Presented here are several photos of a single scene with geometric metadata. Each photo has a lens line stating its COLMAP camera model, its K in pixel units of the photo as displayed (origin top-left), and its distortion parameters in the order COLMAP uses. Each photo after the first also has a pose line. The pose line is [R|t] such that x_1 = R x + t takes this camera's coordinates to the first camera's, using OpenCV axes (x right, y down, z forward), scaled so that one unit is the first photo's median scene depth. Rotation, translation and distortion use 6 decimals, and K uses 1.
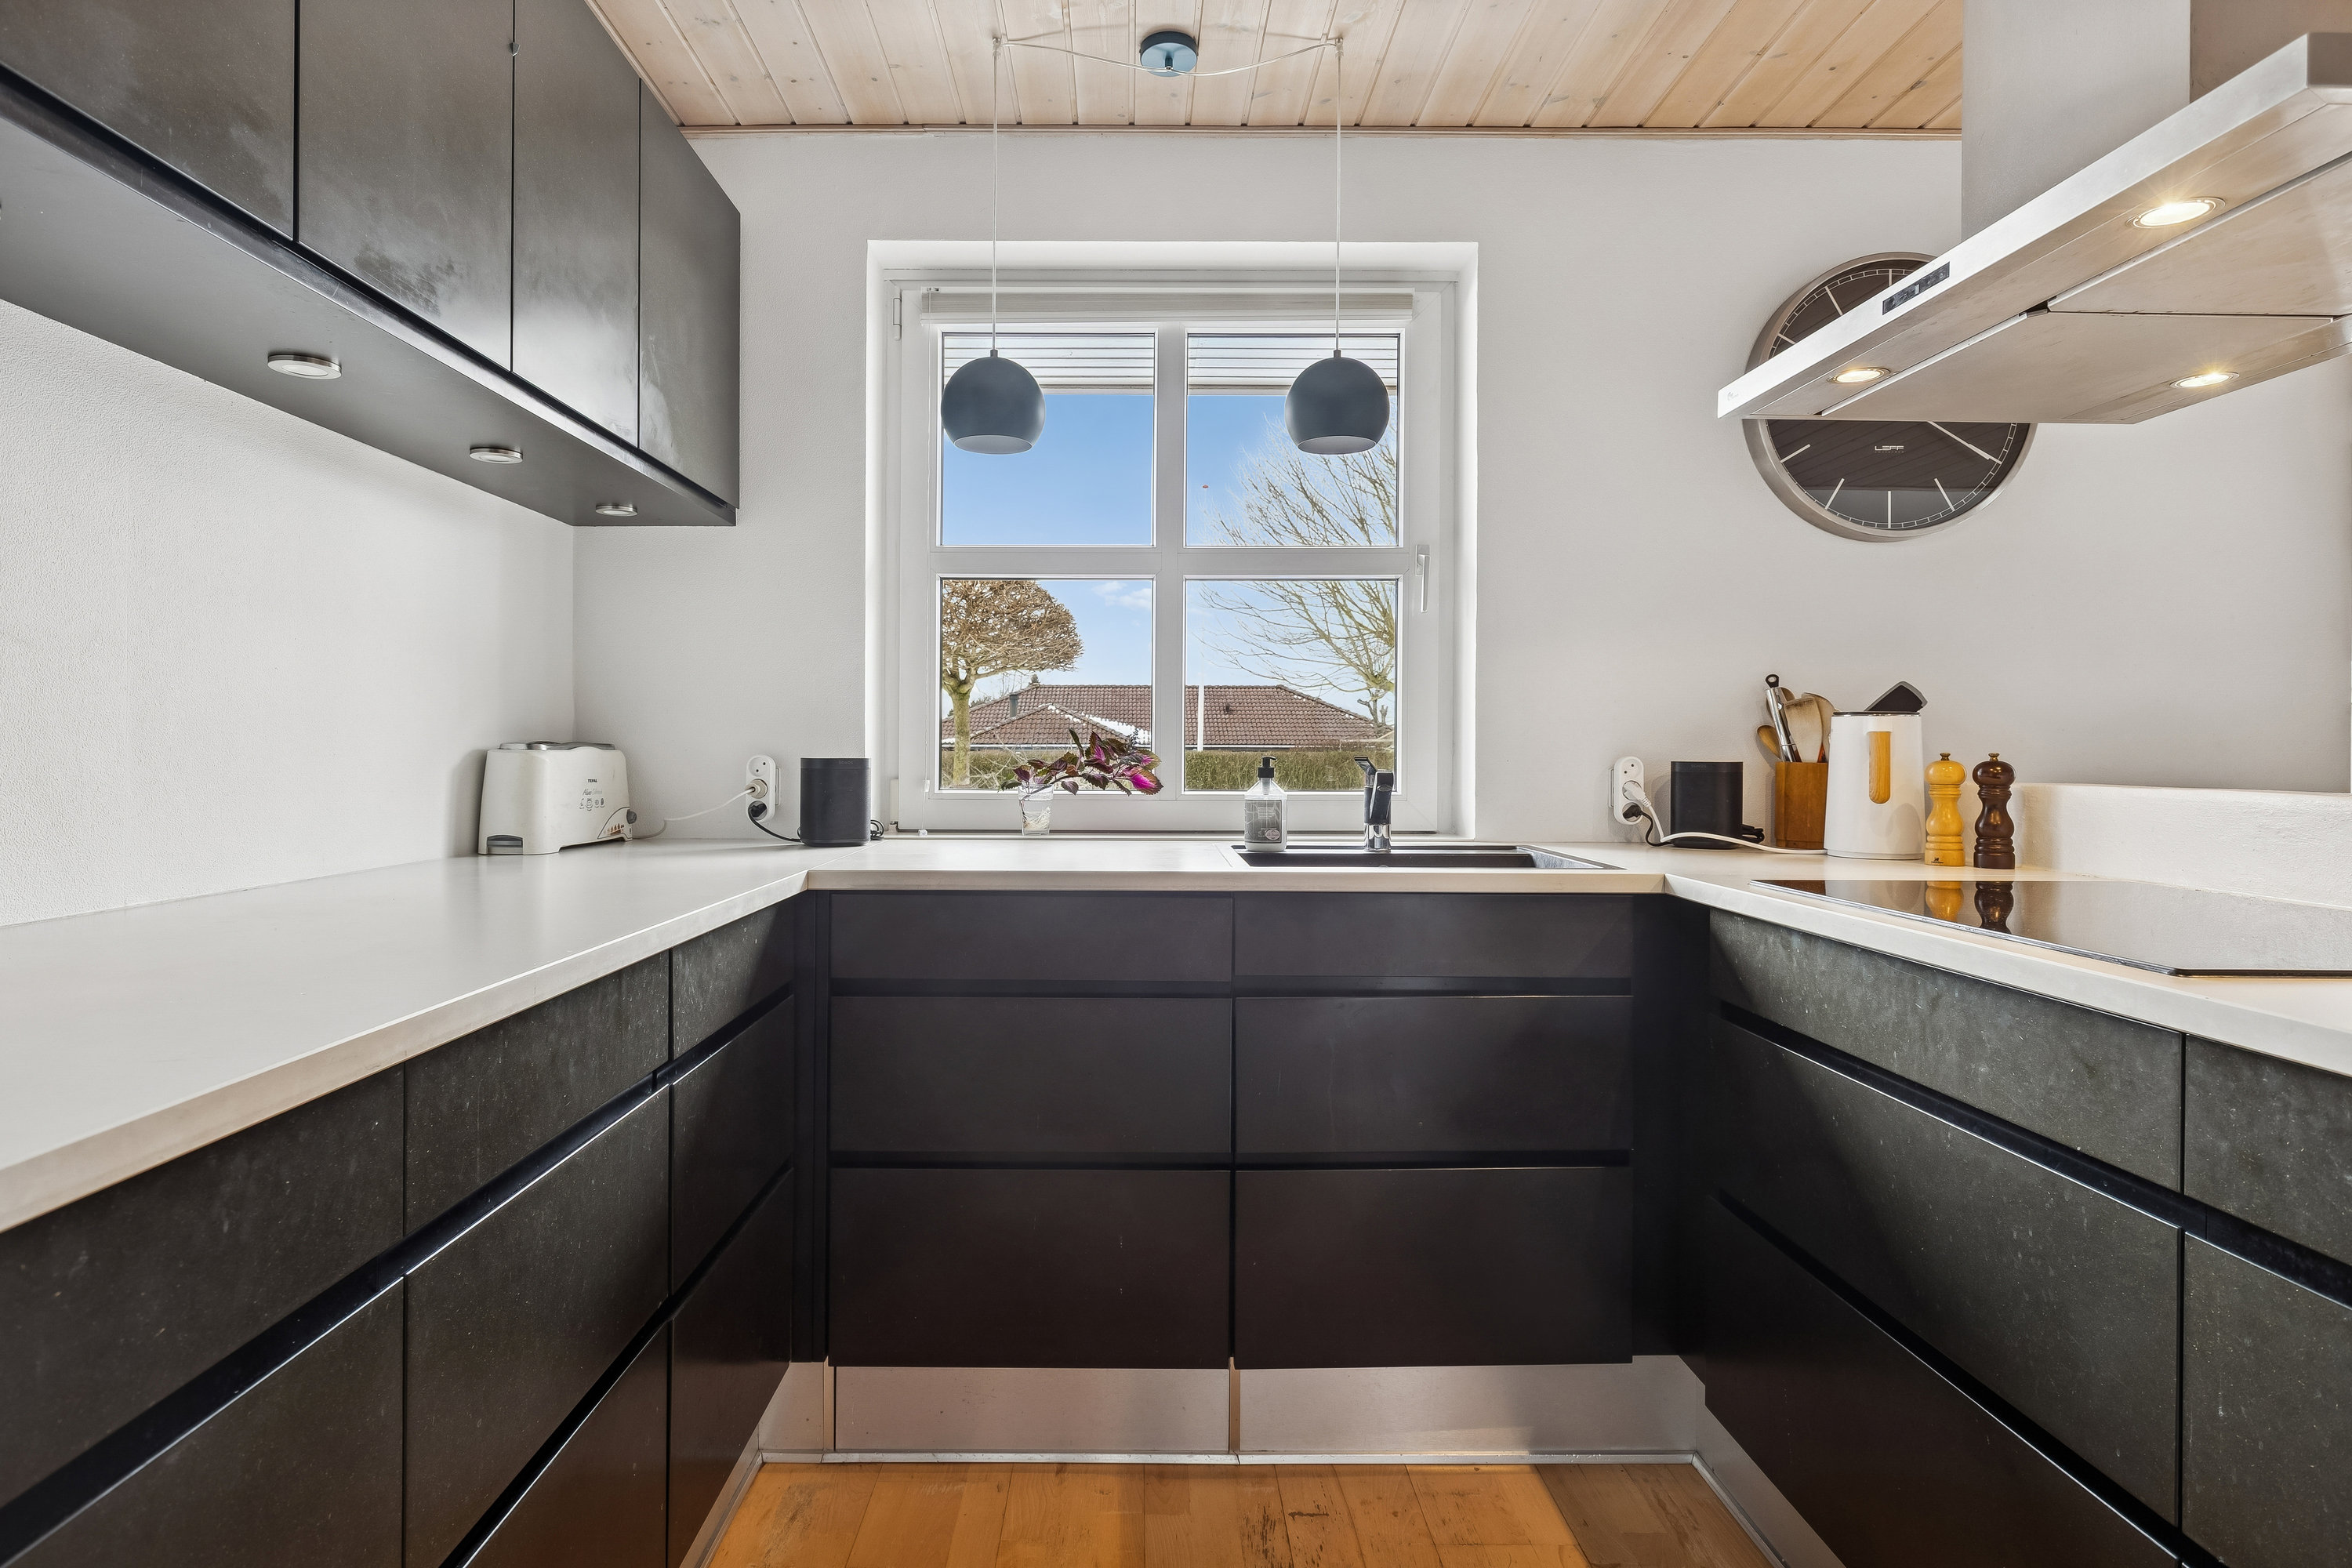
lens RADIAL K [[1254.3, 0, 1175.1], [0, 1254.3, 768.7], [0, 0, 1]] dist [-0.003012, -0.002237]
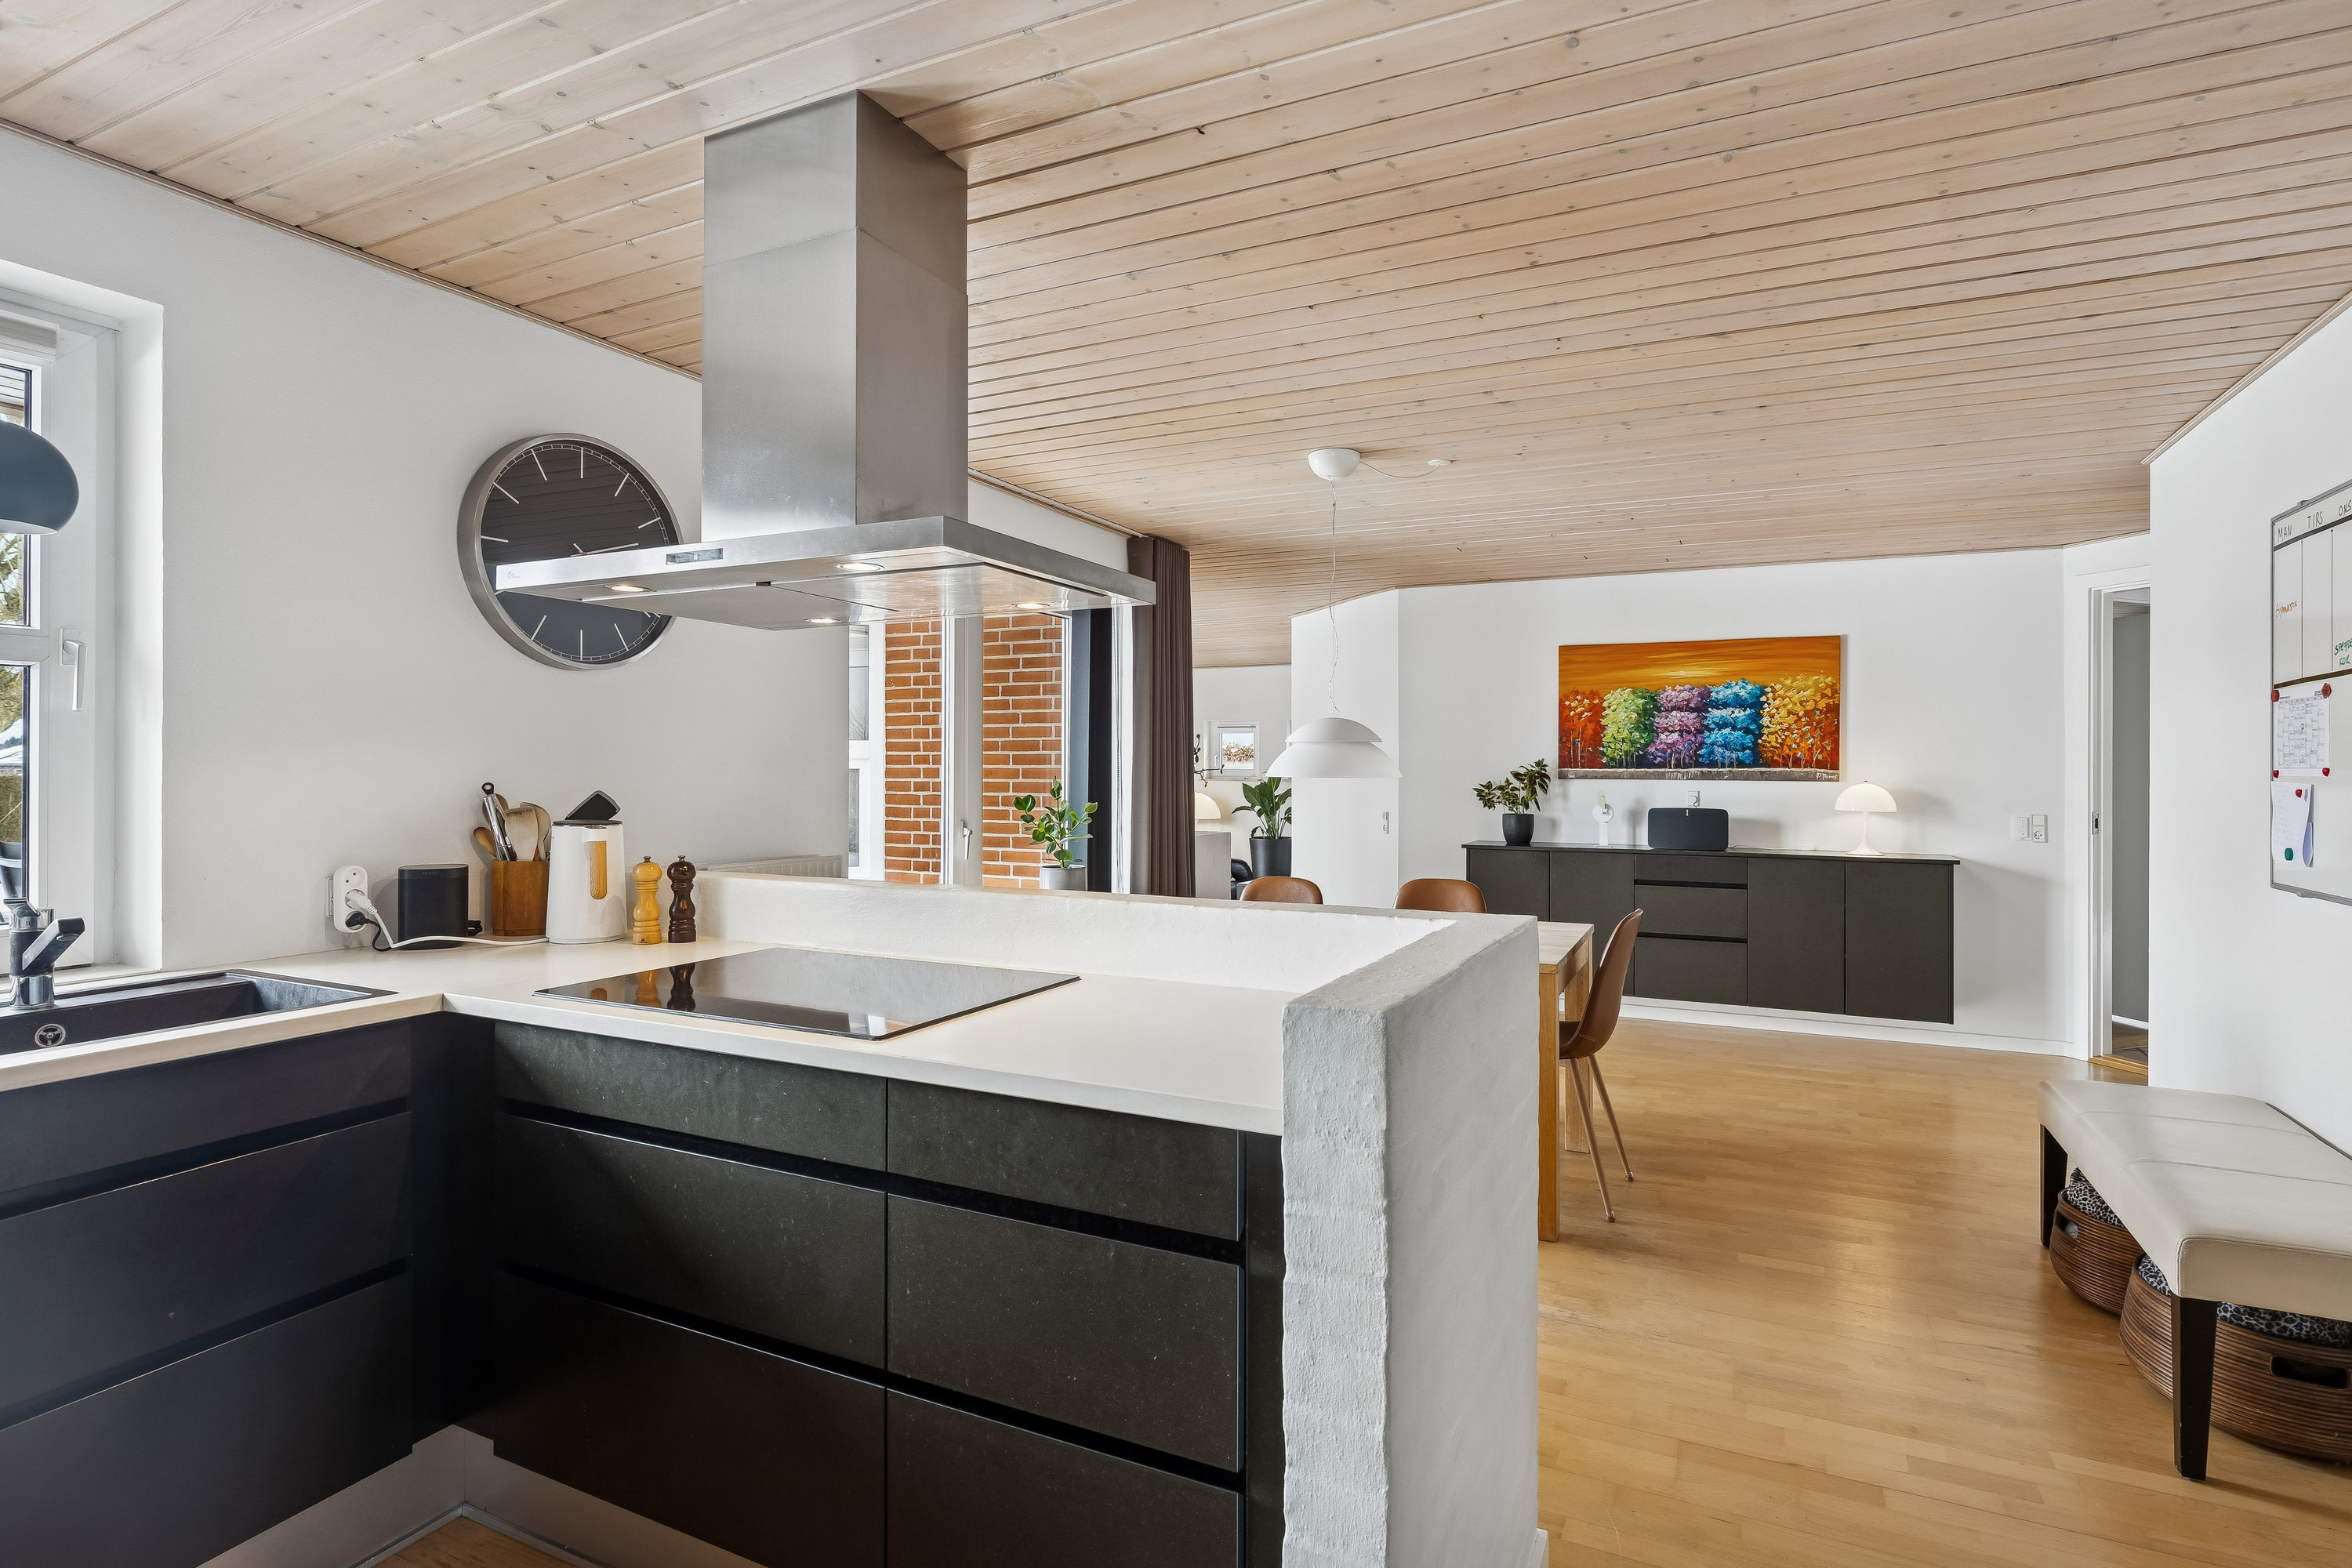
lens RADIAL K [[1179.4, 0, 1188.0], [0, 1179.4, 772.2], [0, 0, 1]] dist [-0.004318, 0.000696]
pose [[0.445266, -0.008852, 0.895355, -0.226210], [0.001378, 0.999957, 0.009201, -0.111530], [-0.895397, -0.002863, 0.445259, -0.038930]]
